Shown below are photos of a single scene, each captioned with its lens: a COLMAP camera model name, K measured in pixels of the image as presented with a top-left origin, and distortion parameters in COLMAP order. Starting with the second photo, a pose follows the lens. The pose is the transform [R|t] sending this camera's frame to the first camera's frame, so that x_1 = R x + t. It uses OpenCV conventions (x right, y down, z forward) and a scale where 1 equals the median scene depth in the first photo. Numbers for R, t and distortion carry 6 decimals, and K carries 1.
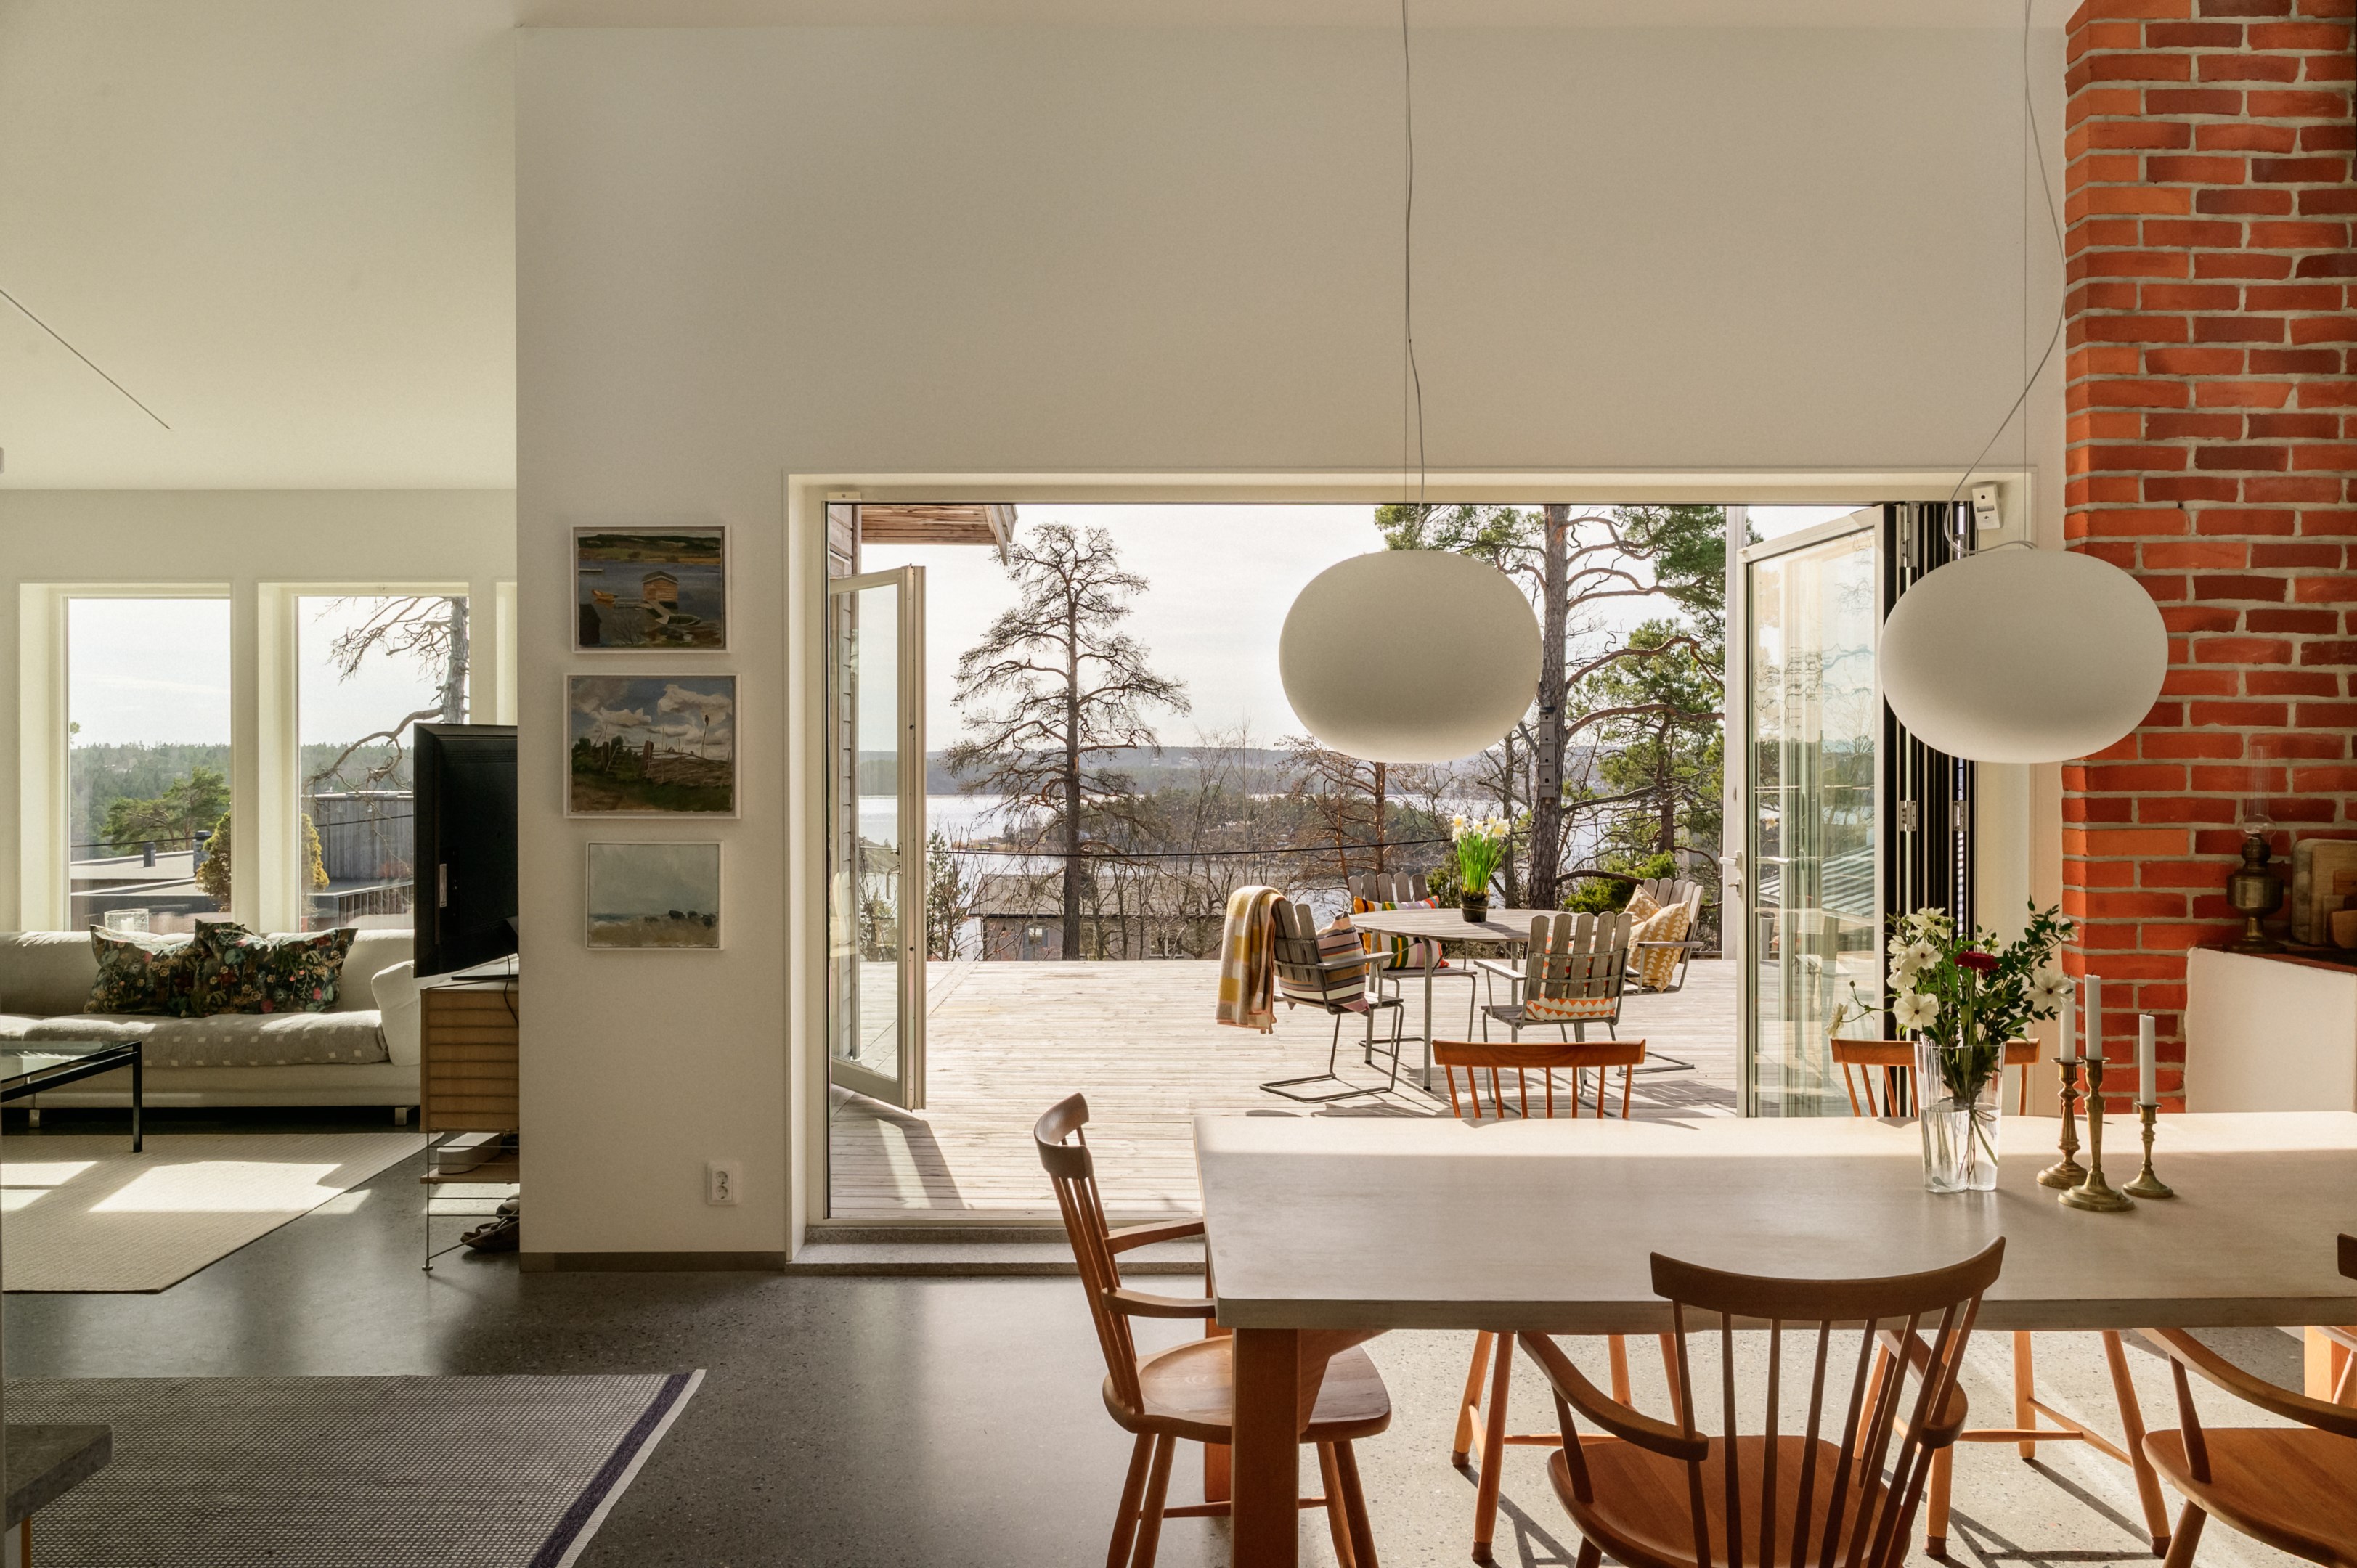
lens RADIAL K [[1764.8, 0, 1178.5], [0, 1764.8, 784.0], [0, 0, 1]] dist [-0.005482, -0.002413]
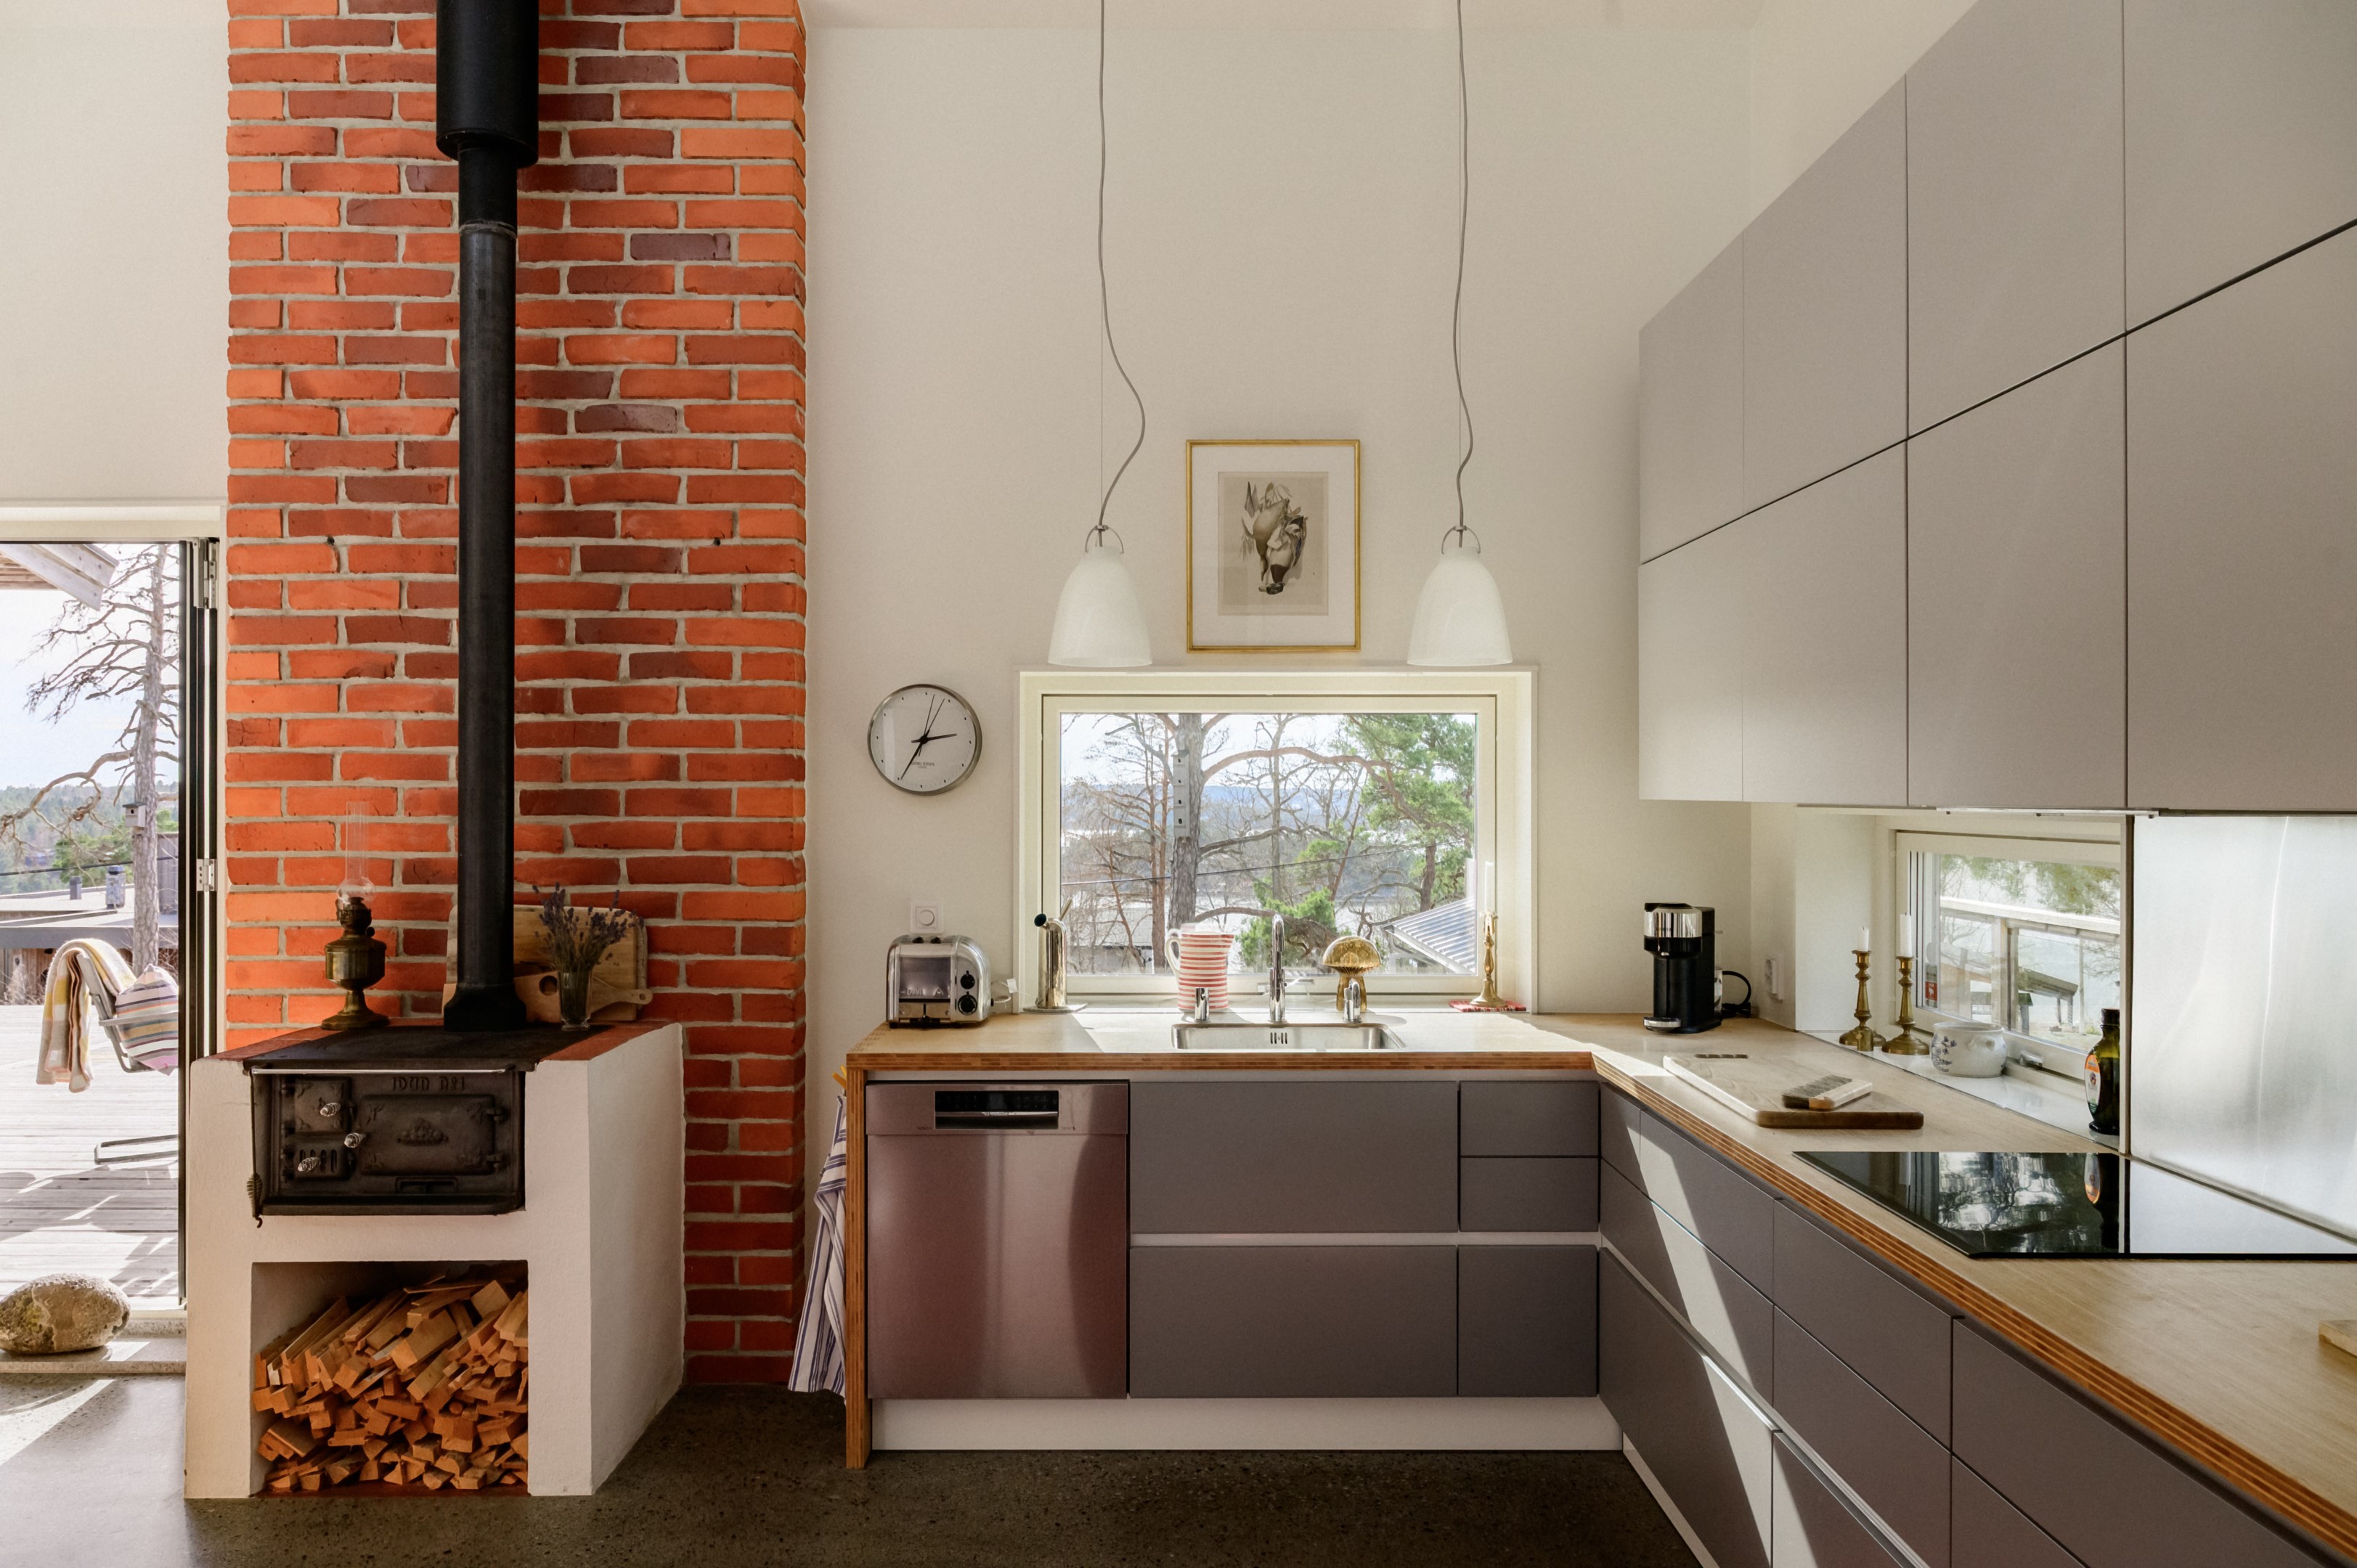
lens RADIAL K [[1662.1, 0, 1178.5], [0, 1662.1, 784.0], [0, 0, 1]] dist [0.012453, -0.001425]
pose [[0.999990, 0.000737, -0.004358, 1.017880], [-0.000830, 0.999771, -0.021400, -0.012407], [0.004341, 0.021404, 0.999761, 0.131426]]
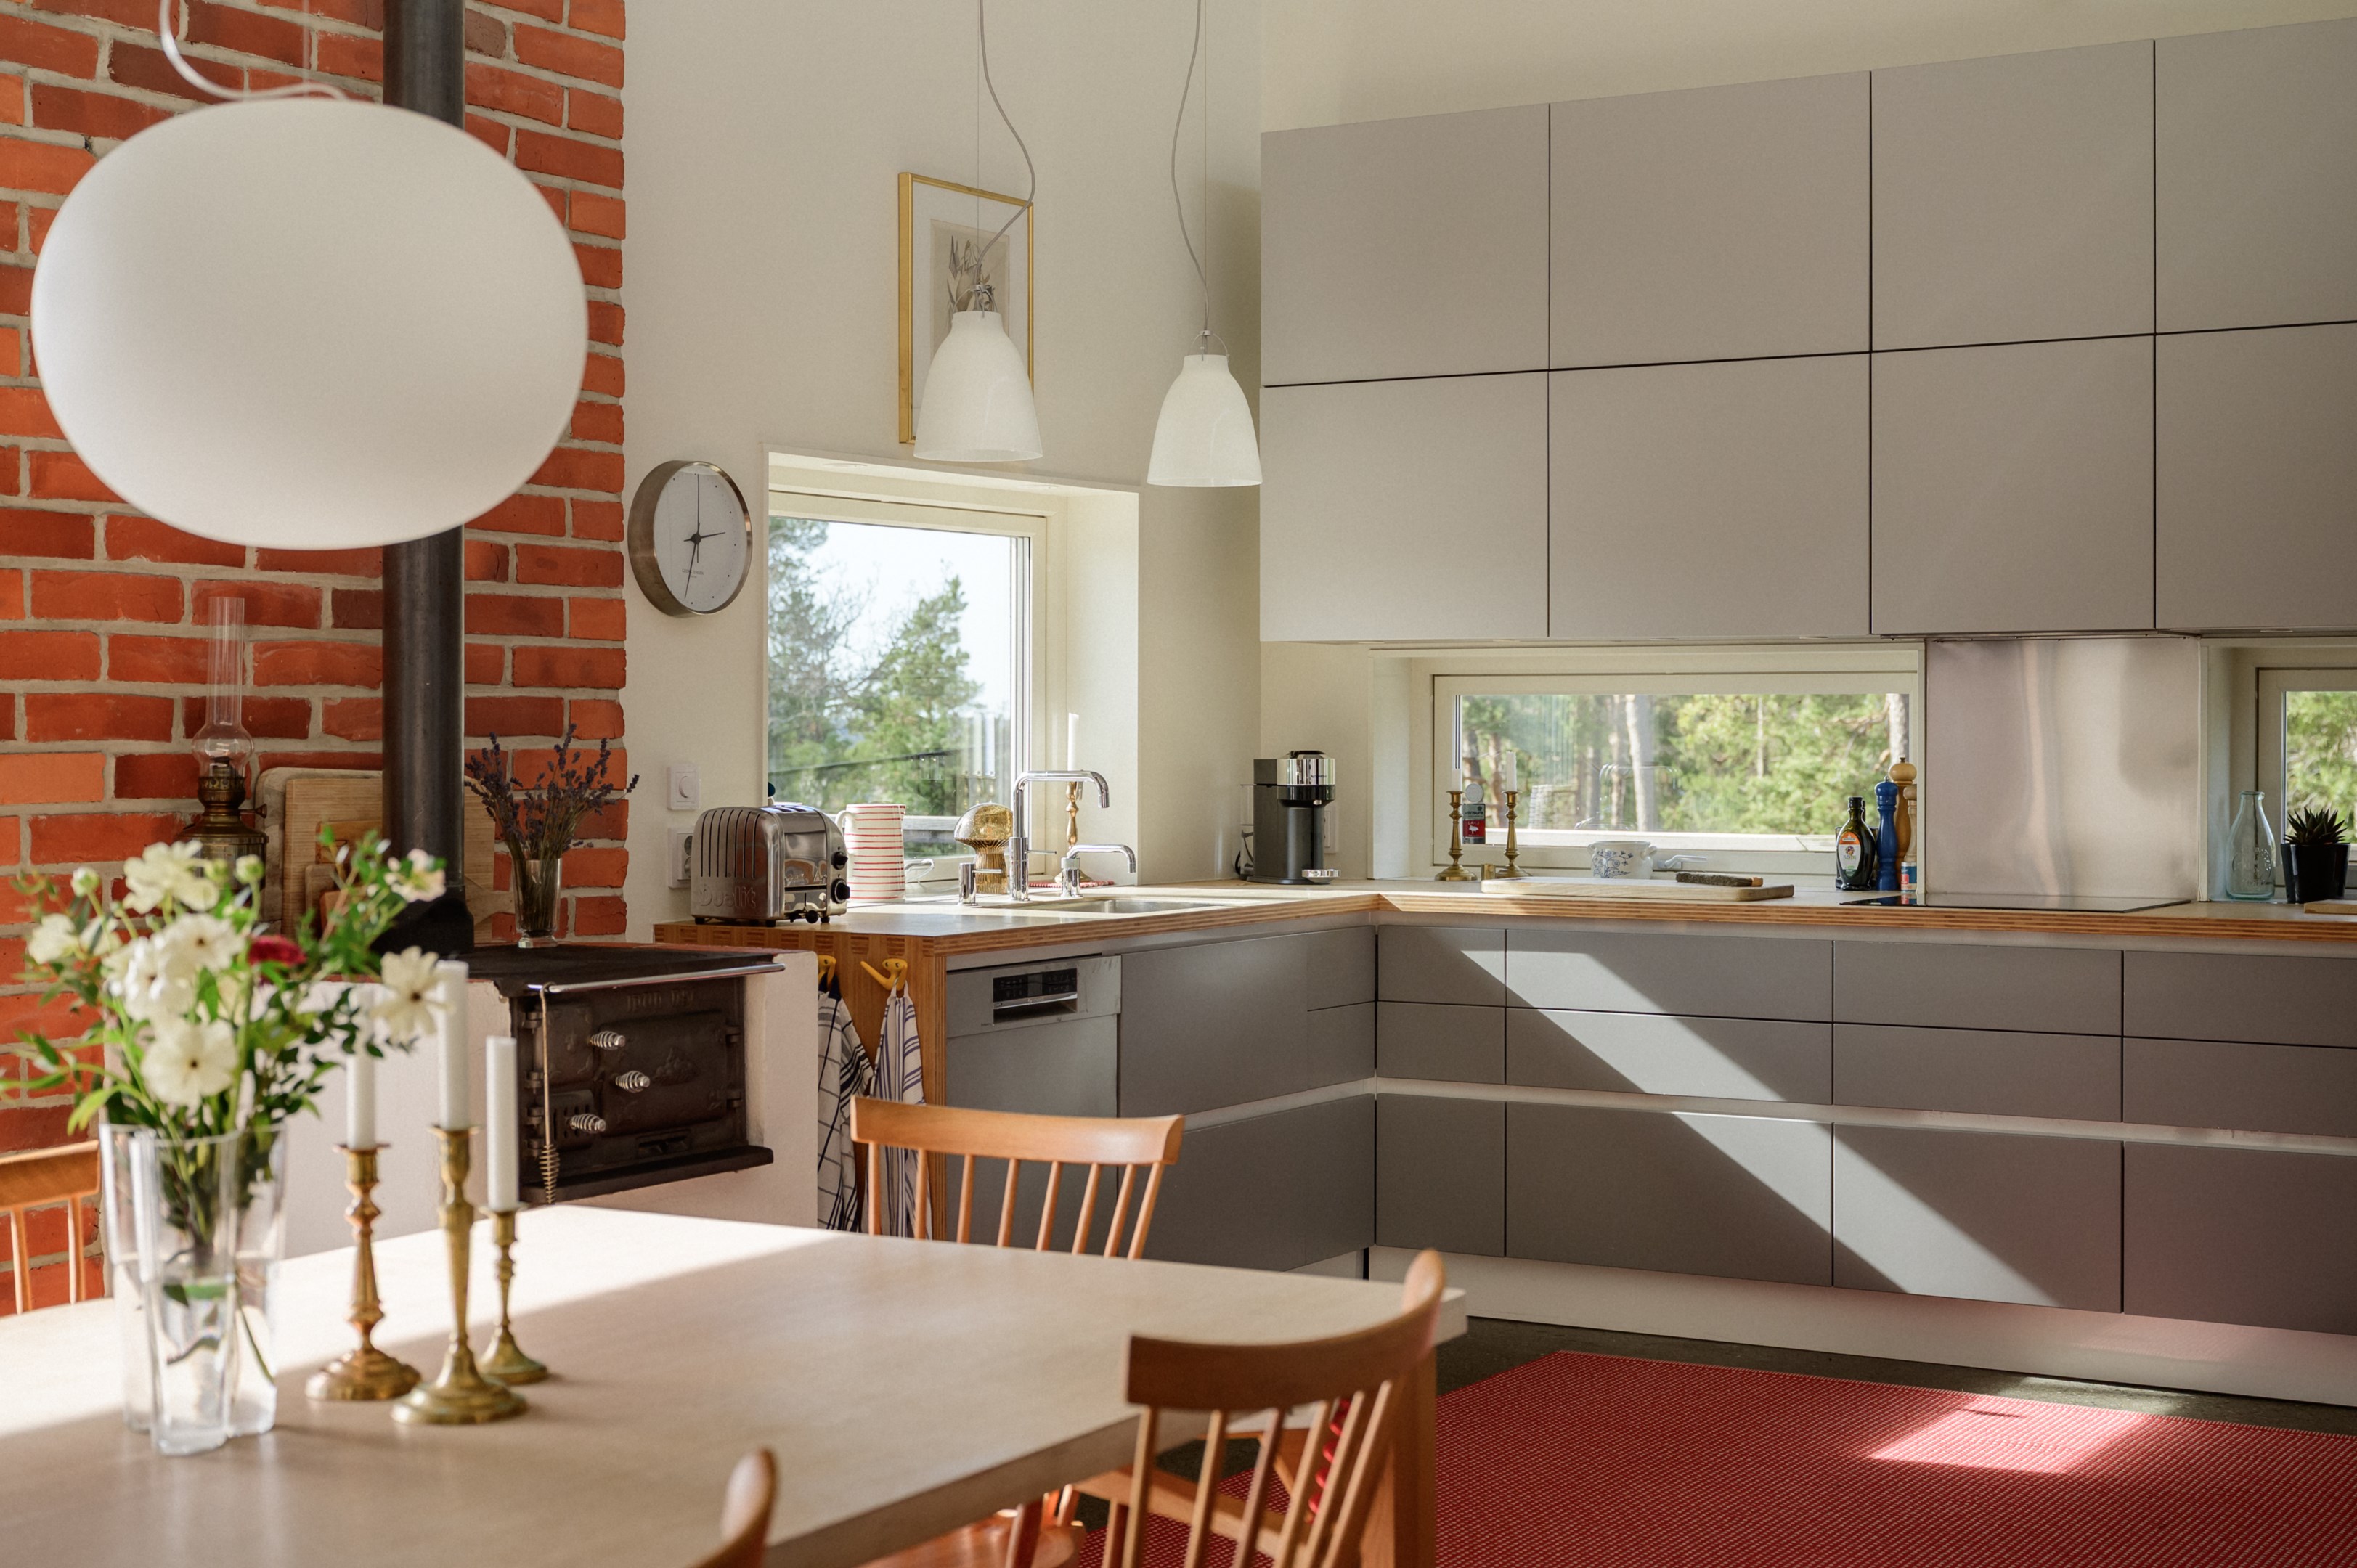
lens RADIAL K [[3299.2, 0, 1178.5], [0, 3299.2, 784.0], [0, 0, 1]] dist [-0.004932, 0.004729]
pose [[0.525599, -0.014796, 0.850604, -0.108420], [0.014620, 0.999858, 0.008358, 0.031632], [-0.850607, 0.008043, 0.525740, 0.195445]]
